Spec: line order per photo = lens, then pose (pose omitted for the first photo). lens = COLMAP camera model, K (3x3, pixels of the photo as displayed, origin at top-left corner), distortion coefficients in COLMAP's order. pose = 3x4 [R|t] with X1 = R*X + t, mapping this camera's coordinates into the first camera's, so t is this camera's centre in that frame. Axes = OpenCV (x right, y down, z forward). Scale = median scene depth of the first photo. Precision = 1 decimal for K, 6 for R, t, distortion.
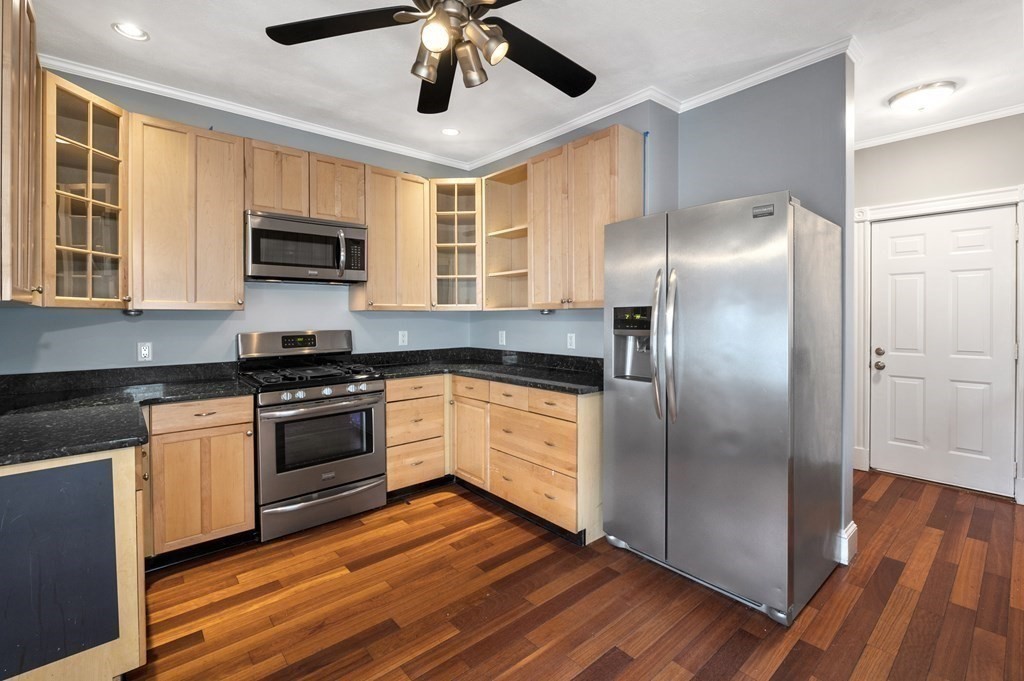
lens RADIAL K [[455.9, 0, 517.0], [0, 455.9, 320.1], [0, 0, 1]] dist [-0.005062, 0.000775]
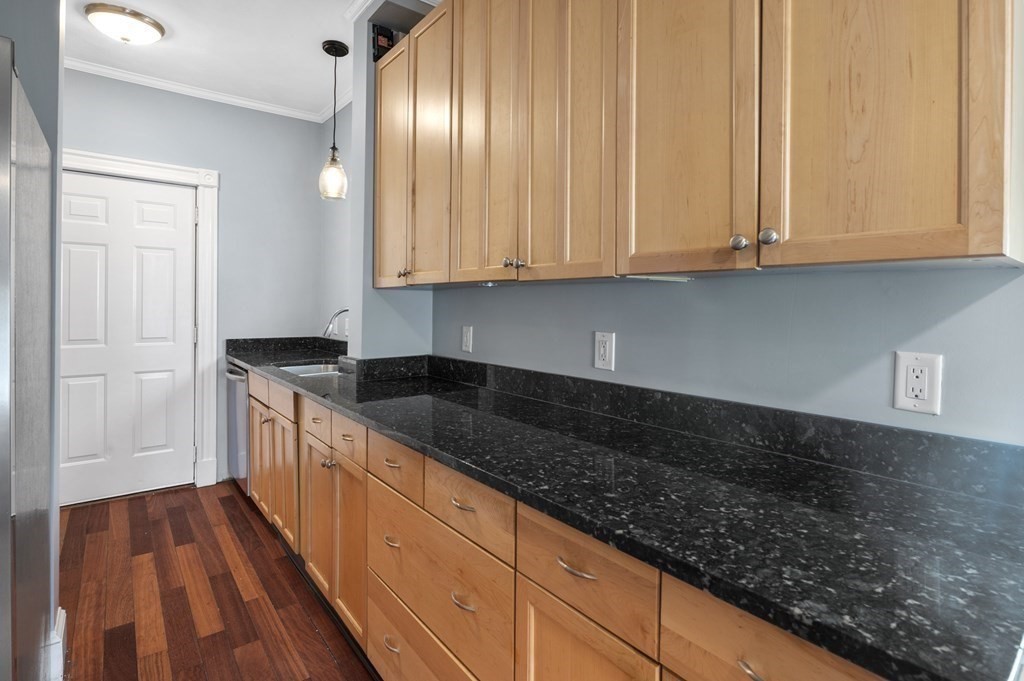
lens RADIAL K [[493.4, 0, 518.8], [0, 493.4, 306.3], [0, 0, 1]] dist [-0.003739, -0.003905]
pose [[0.039134, -0.000408, 0.999234, 0.057148], [-0.002813, 0.999996, 0.000518, 0.004264], [-0.999230, -0.002831, 0.039133, 0.294250]]
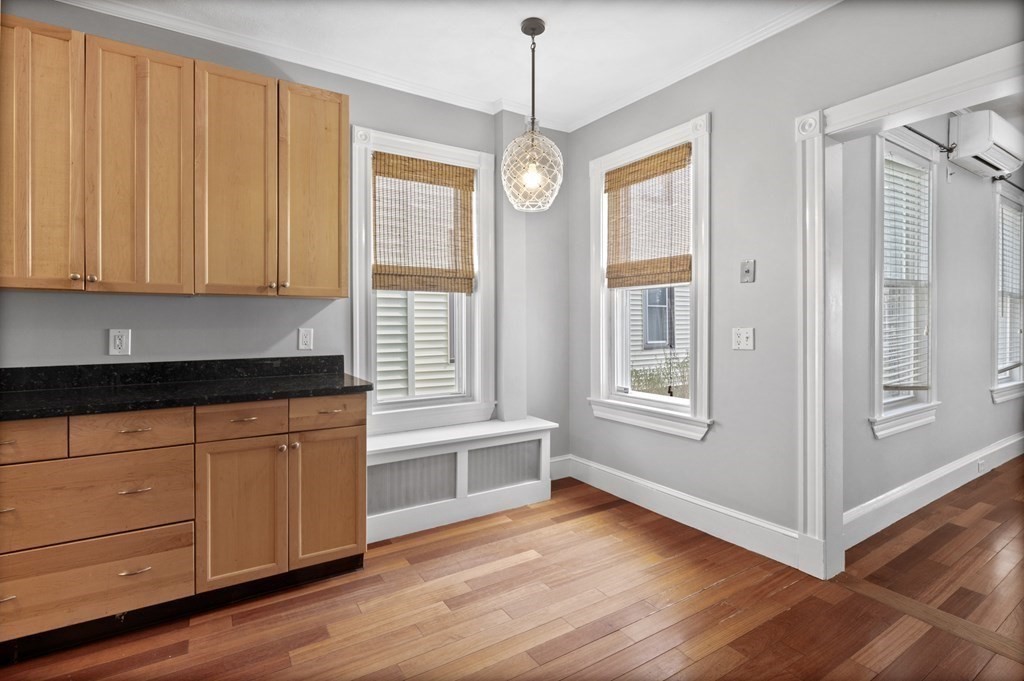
lens RADIAL K [[493.4, 0, 519.2], [0, 493.4, 330.7], [0, 0, 1]] dist [-0.003739, -0.003905]
pose [[-0.989582, 0.002758, 0.143946, -0.180096], [0.005735, 0.999778, 0.020269, 0.027736], [-0.143858, 0.020883, -0.989378, 1.050617]]
